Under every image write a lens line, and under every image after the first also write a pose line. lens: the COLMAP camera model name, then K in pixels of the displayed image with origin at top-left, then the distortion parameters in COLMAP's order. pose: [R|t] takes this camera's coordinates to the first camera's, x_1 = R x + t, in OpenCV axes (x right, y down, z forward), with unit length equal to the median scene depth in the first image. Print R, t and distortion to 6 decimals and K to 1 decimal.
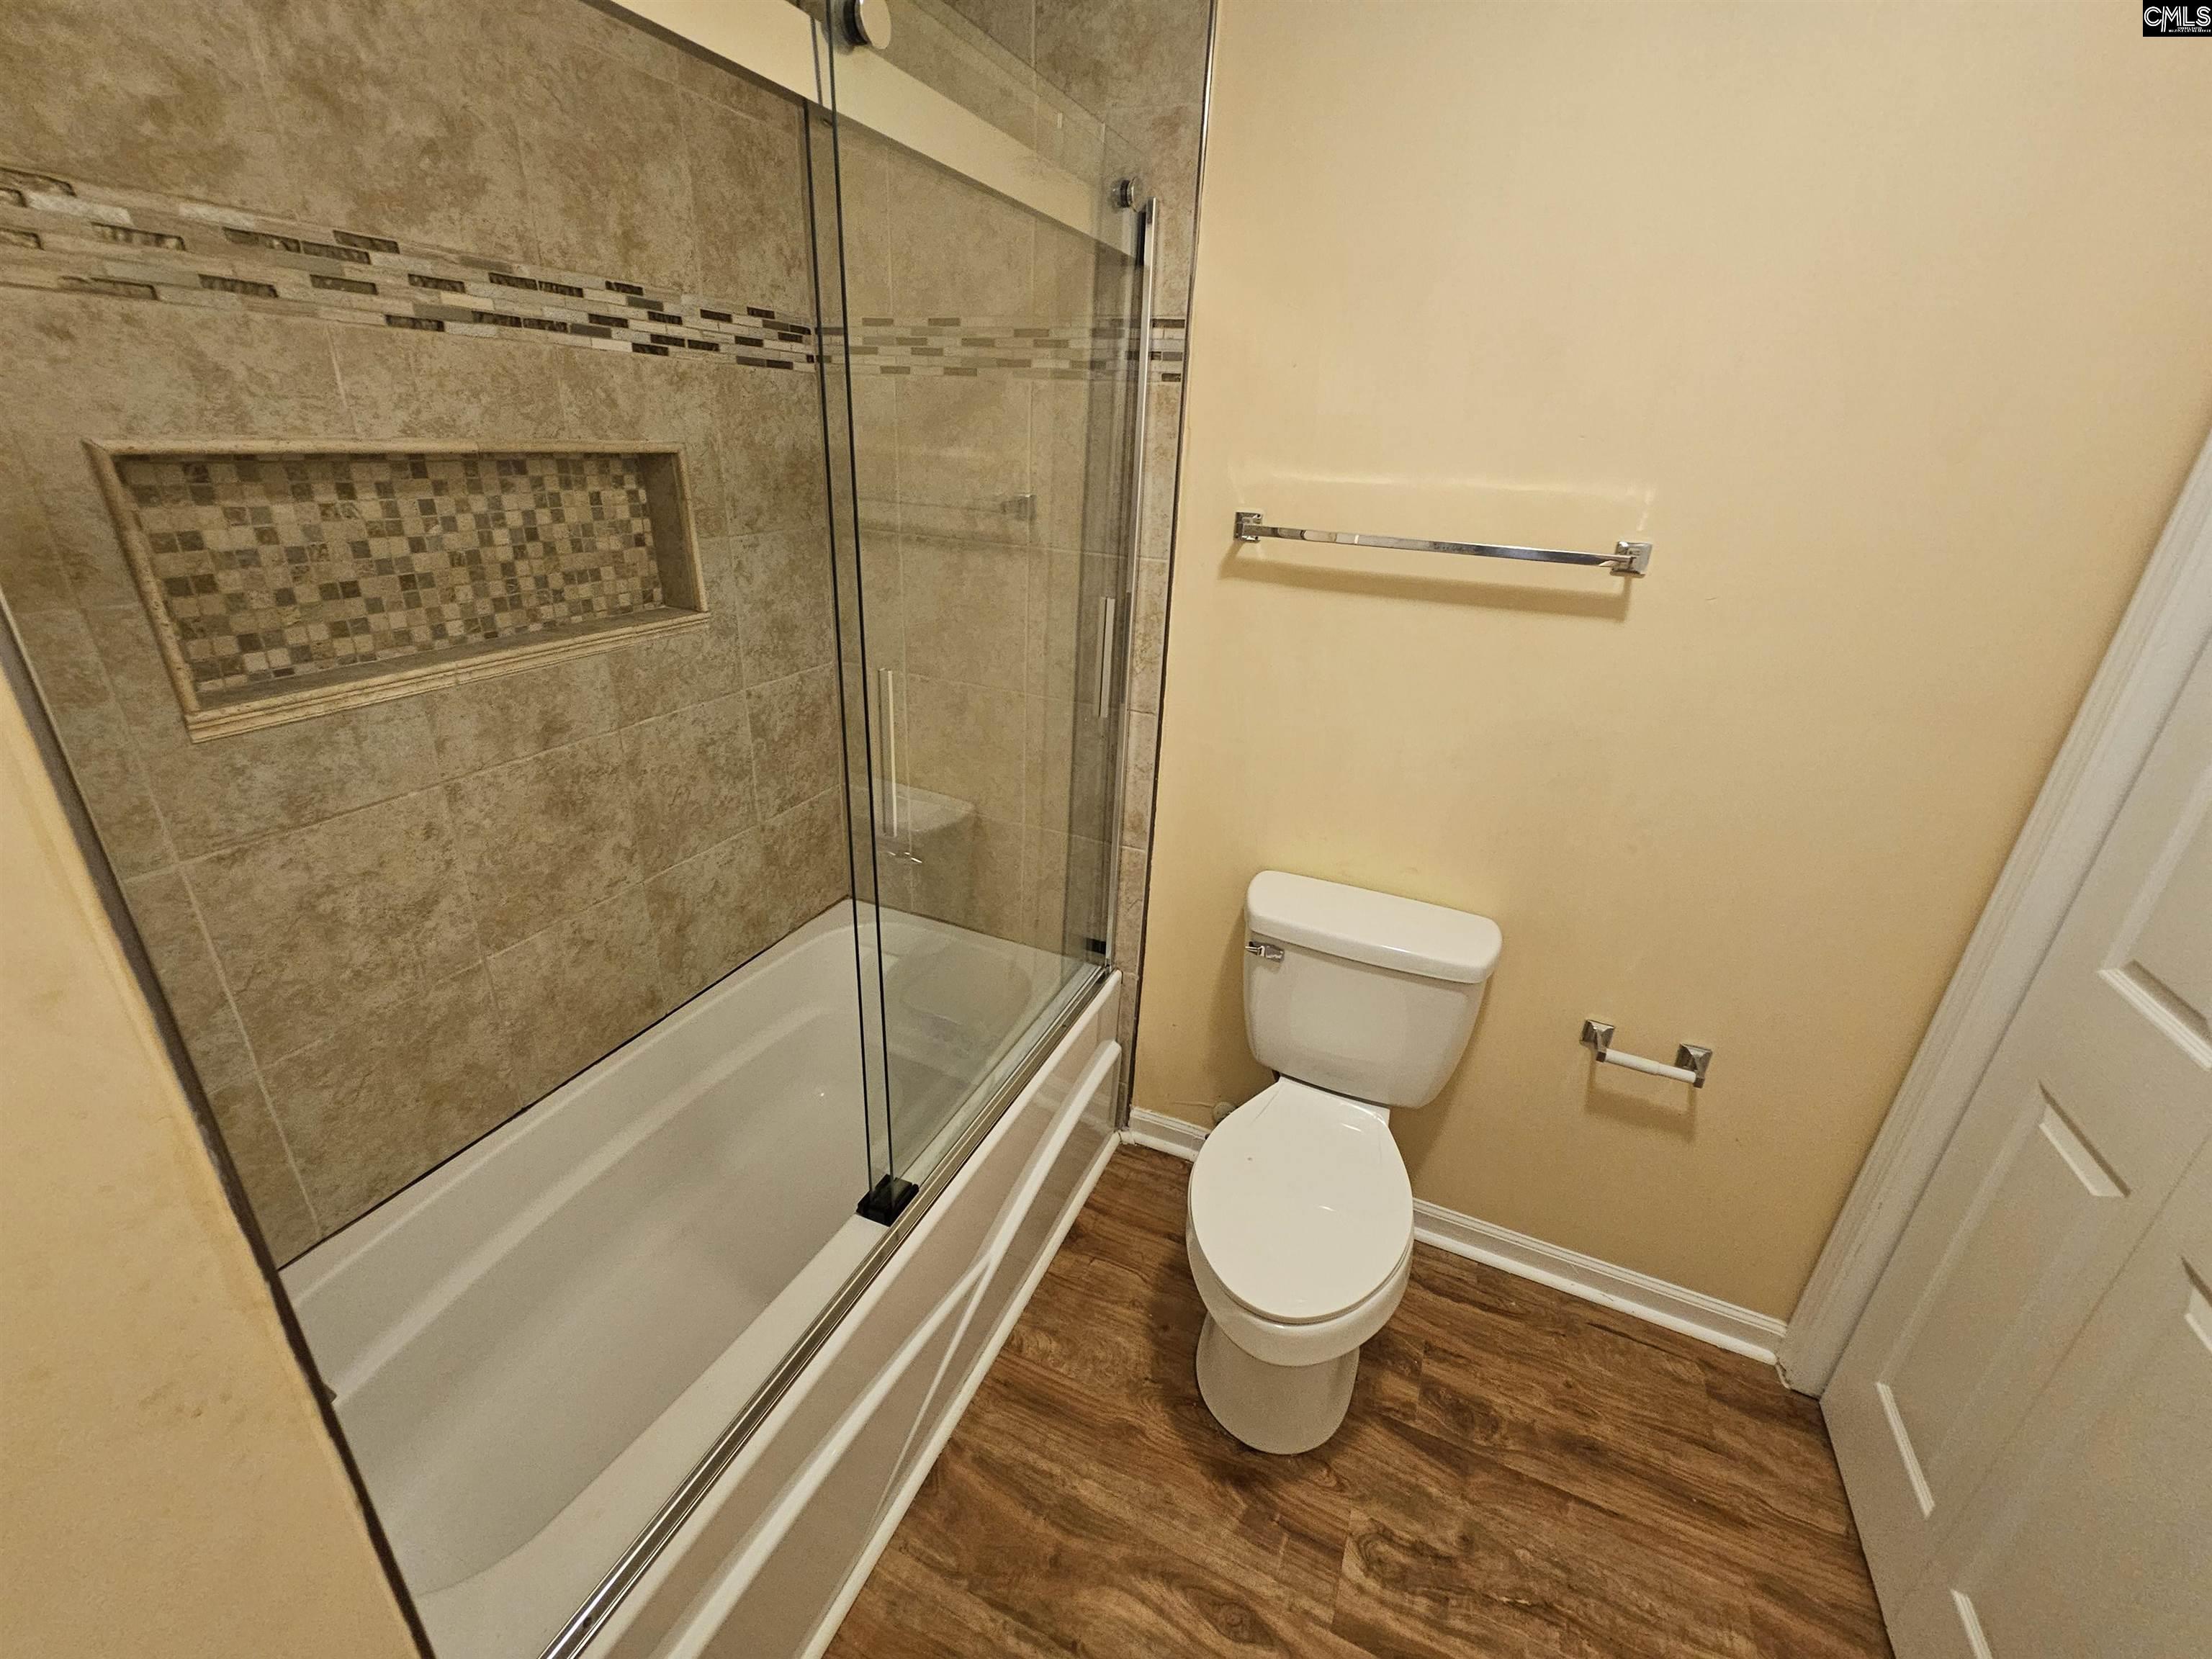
lens RADIAL K [[895.1, 0, 1099.7], [0, 895.1, 799.6], [0, 0, 1]] dist [-0.009789, 0.005371]
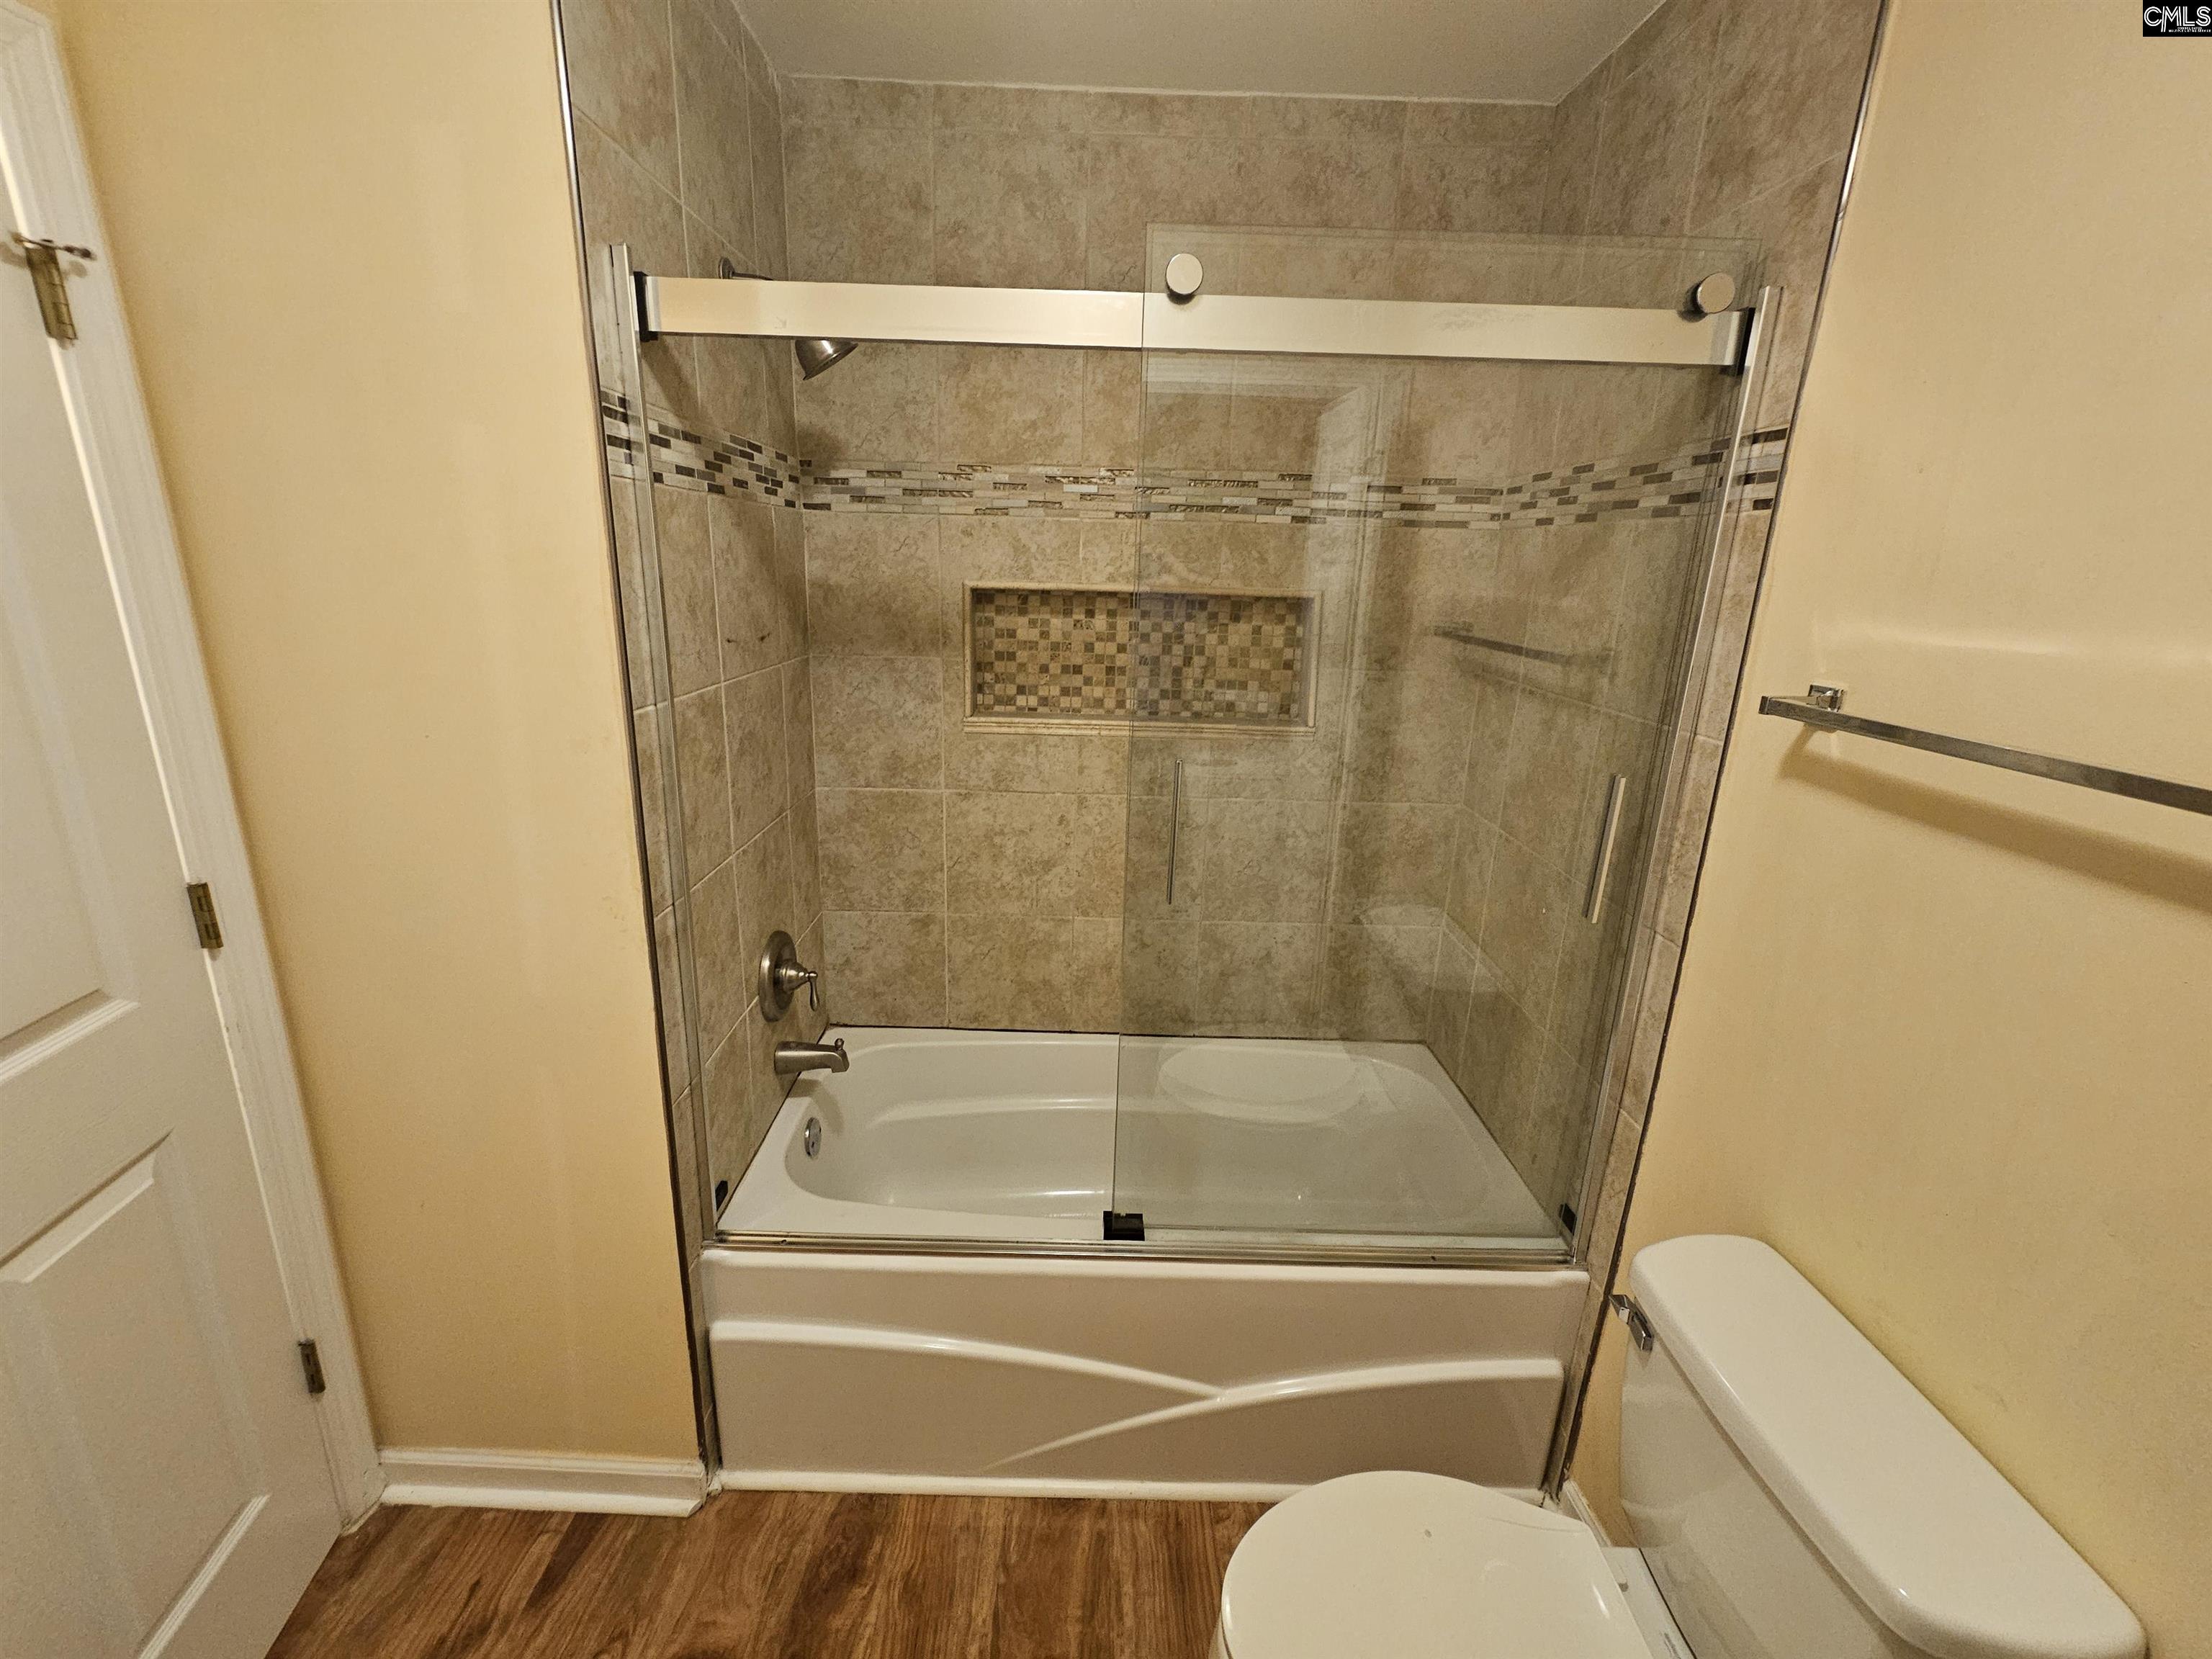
lens RADIAL K [[902.7, 0, 1099.1], [0, 902.7, 803.0], [0, 0, 1]] dist [-0.002680, -0.000297]
pose [[0.405098, 0.204690, -0.891066, 0.645600], [-0.358896, 0.931987, 0.050929, -0.092440], [0.840886, 0.299168, 0.451008, 0.308610]]
